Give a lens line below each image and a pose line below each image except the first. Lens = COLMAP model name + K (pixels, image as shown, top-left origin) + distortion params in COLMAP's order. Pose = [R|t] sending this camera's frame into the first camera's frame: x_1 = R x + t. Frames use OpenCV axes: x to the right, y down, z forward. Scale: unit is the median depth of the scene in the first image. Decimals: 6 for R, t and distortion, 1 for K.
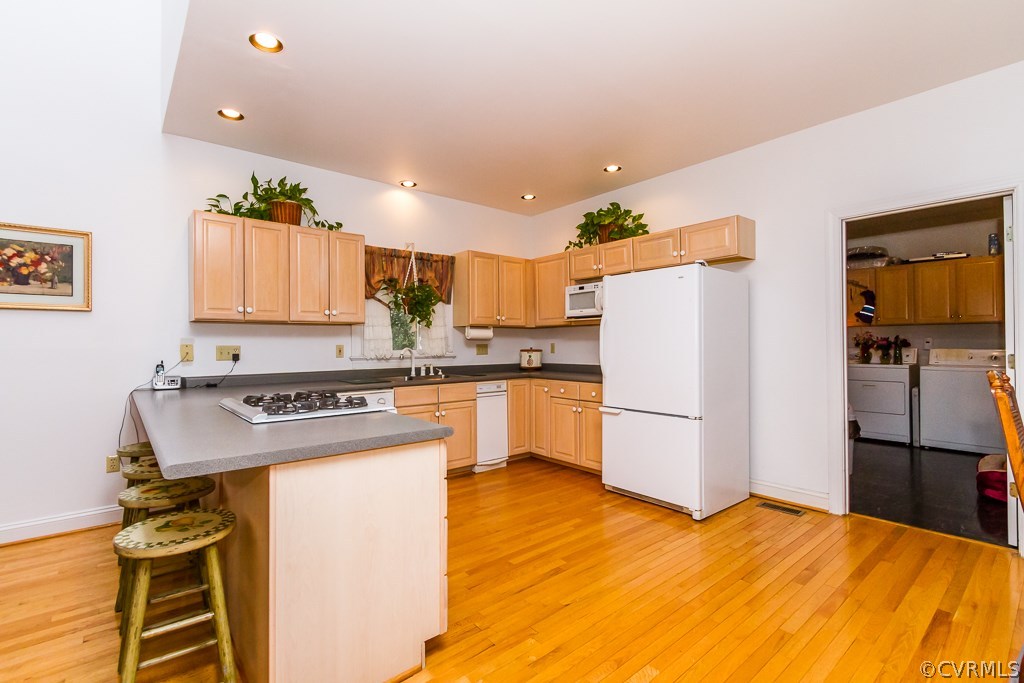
lens RADIAL K [[467.4, 0, 508.9], [0, 467.4, 342.6], [0, 0, 1]] dist [-0.005261, 0.000727]
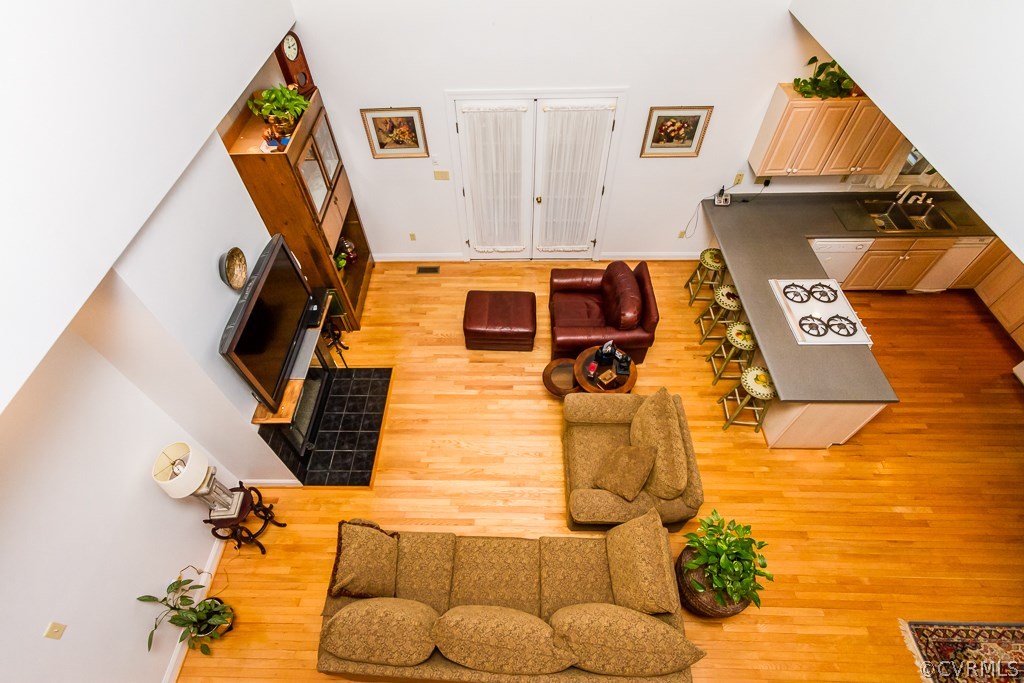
lens RADIAL K [[467.4, 0, 504.1], [0, 467.4, 341.5], [0, 0, 1]] dist [-0.005261, 0.000727]
pose [[0.741232, 0.507633, -0.439185, -0.265328], [0.031108, 0.627600, 0.777914, -0.667840], [0.670528, -0.590277, 0.449406, -0.379107]]
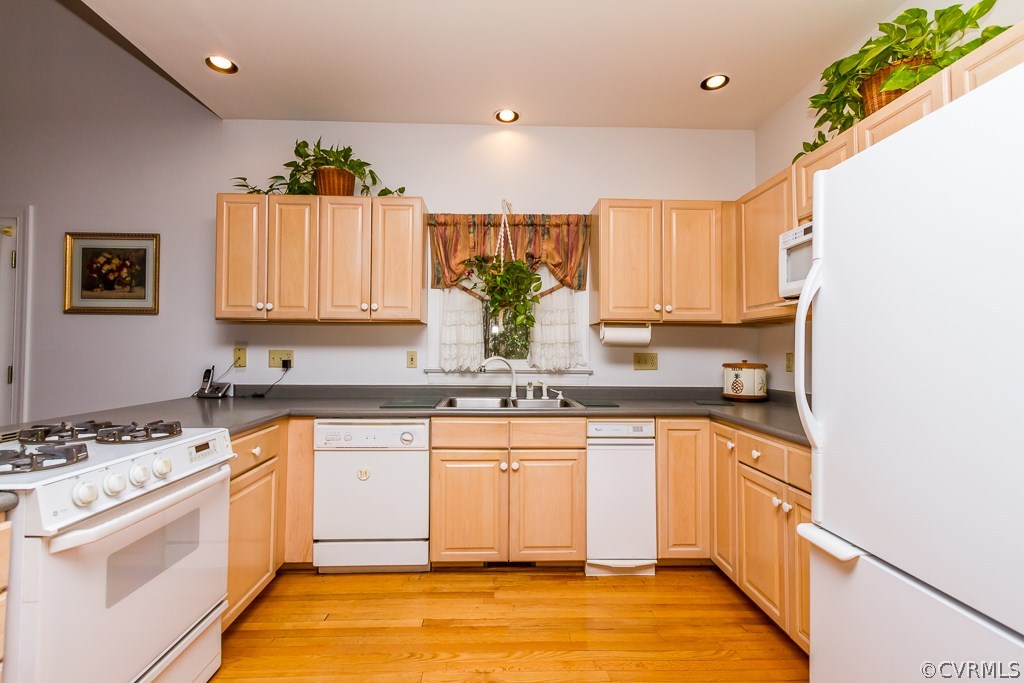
lens RADIAL K [[467.4, 0, 508.0], [0, 467.4, 339.9], [0, 0, 1]] dist [-0.005261, 0.000727]
pose [[0.784973, -0.006197, -0.619499, 0.215449], [-0.010854, 0.999659, -0.023753, 0.003013], [0.619435, 0.025370, 0.784638, 0.494183]]
